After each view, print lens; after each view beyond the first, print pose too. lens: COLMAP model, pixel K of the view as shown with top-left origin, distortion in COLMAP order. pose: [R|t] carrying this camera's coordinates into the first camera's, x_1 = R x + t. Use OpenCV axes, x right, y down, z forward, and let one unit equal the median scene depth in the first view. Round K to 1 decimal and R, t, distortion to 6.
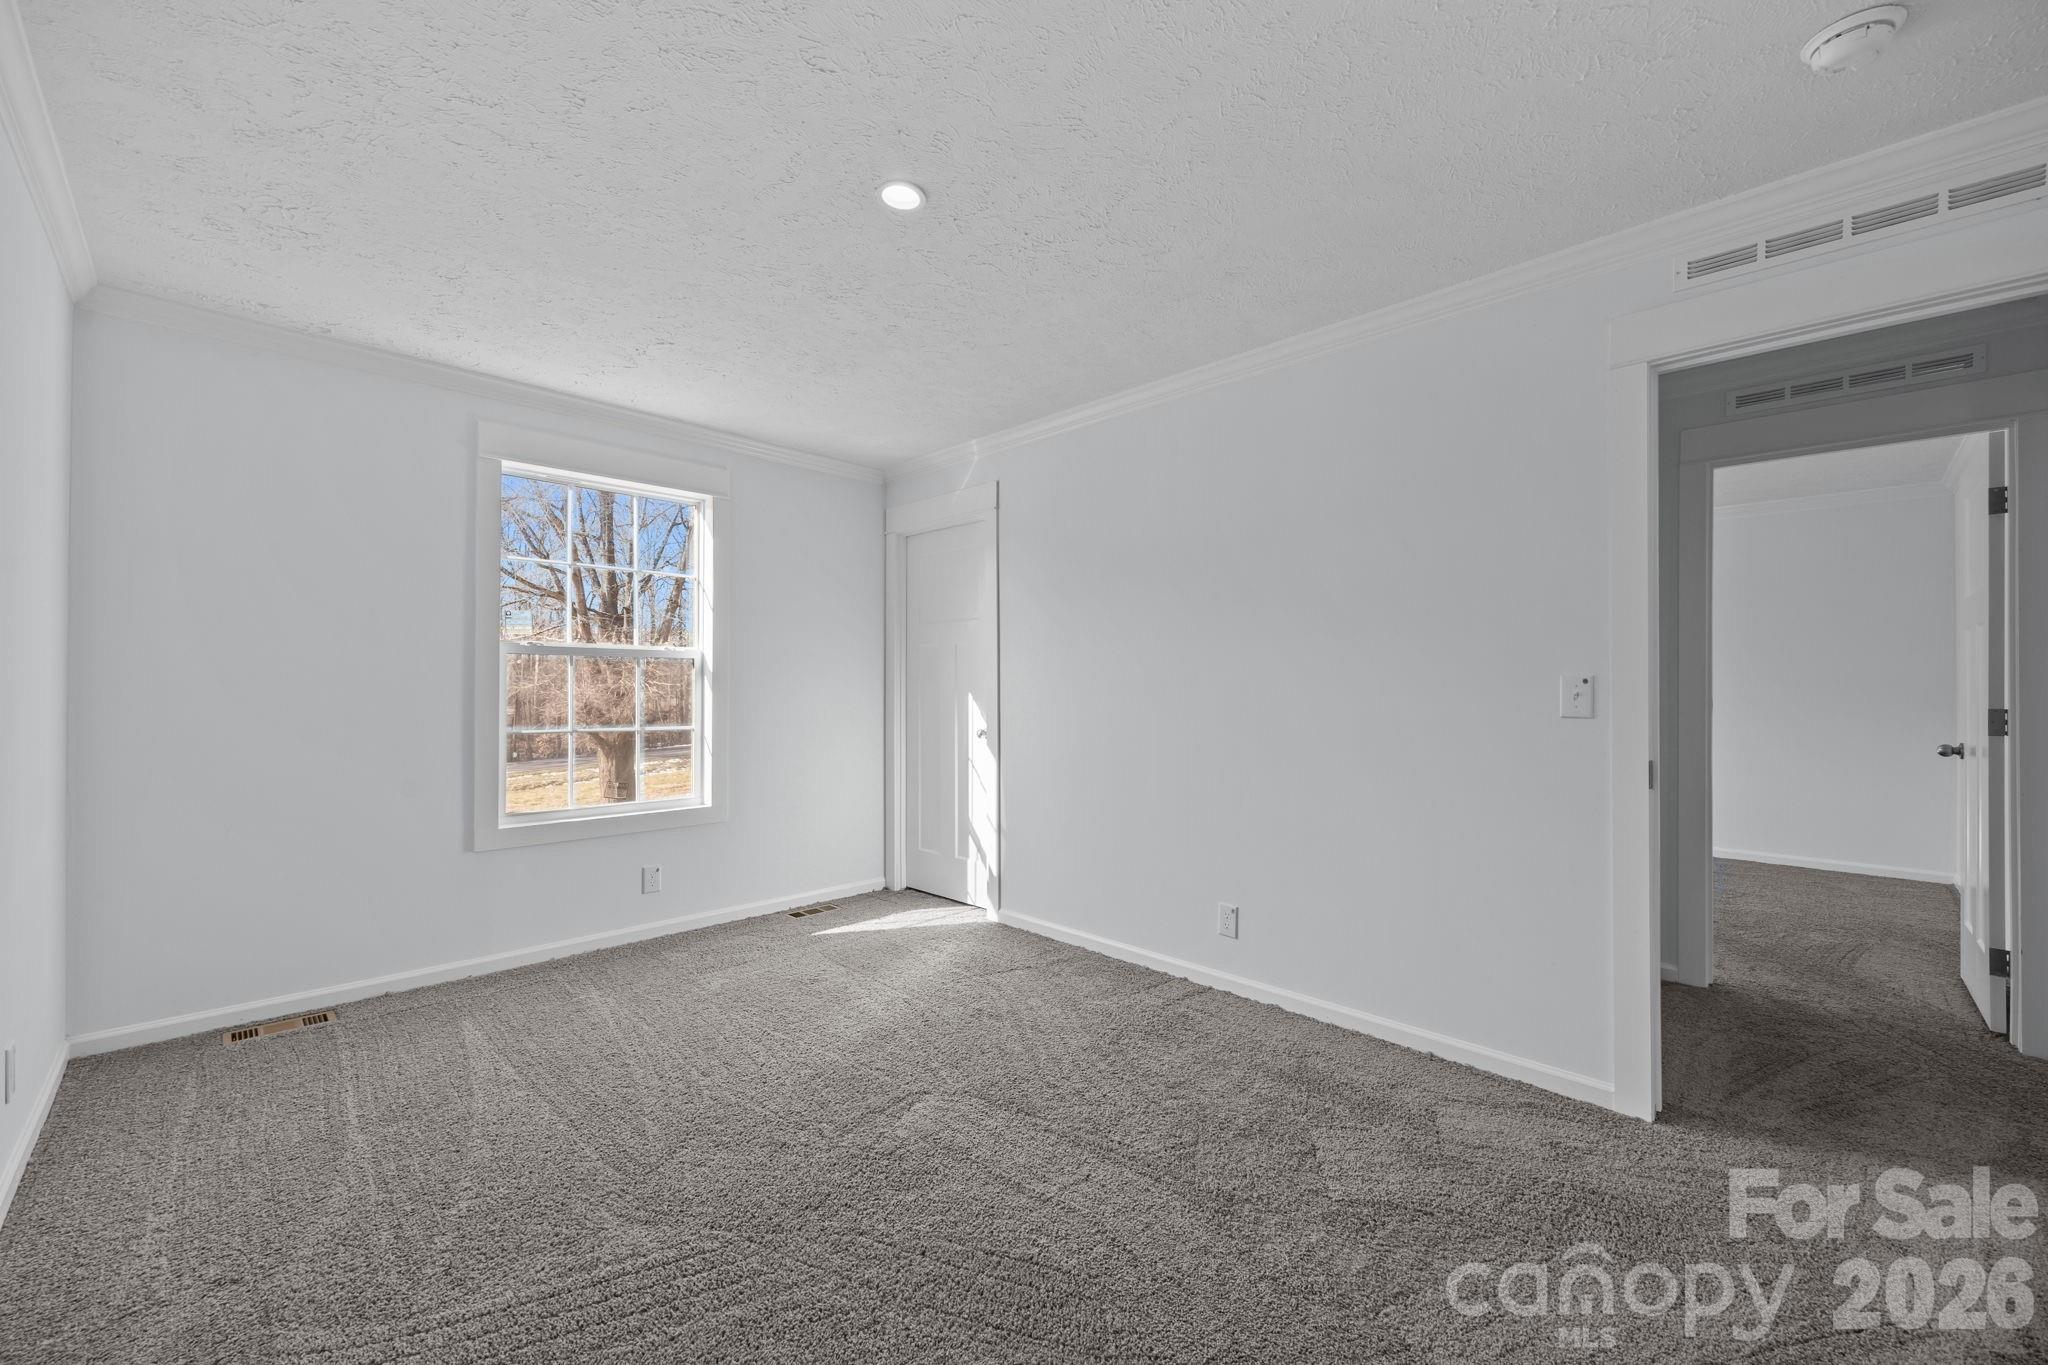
lens RADIAL K [[799.6, 0, 1049.1], [0, 799.6, 683.9], [0, 0, 1]] dist [-0.000610, -0.000188]
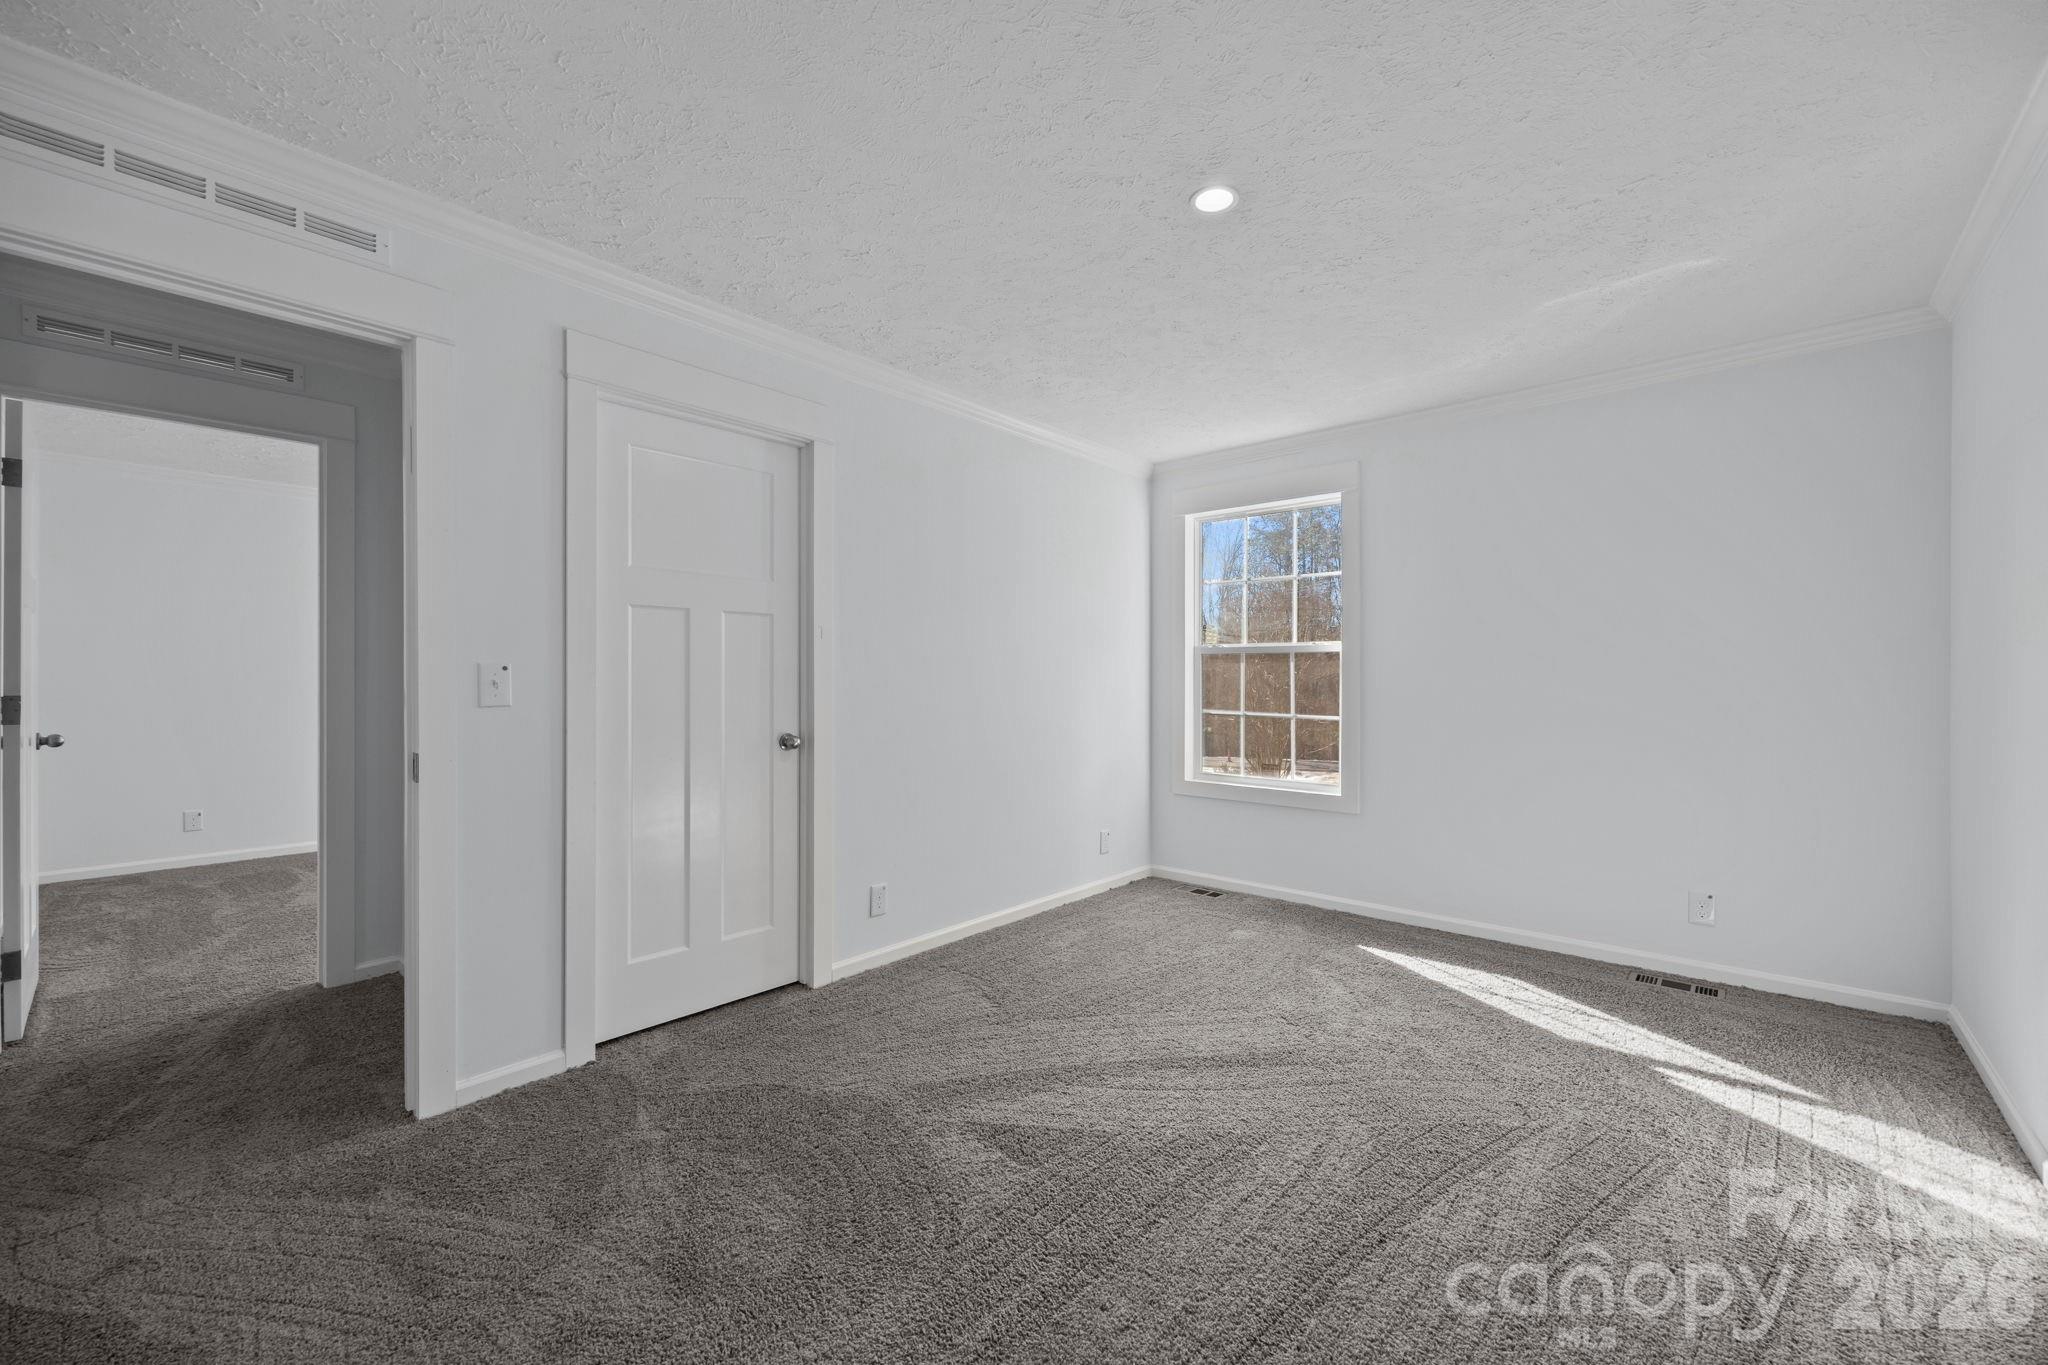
lens RADIAL K [[799.6, 0, 1049.1], [0, 799.6, 683.9], [0, 0, 1]] dist [-0.000610, -0.000188]
pose [[0.045854, 0.003362, -0.998942, 0.642505], [0.006136, 0.999975, 0.003647, 0.005959], [0.998929, -0.006296, 0.045833, 0.628300]]
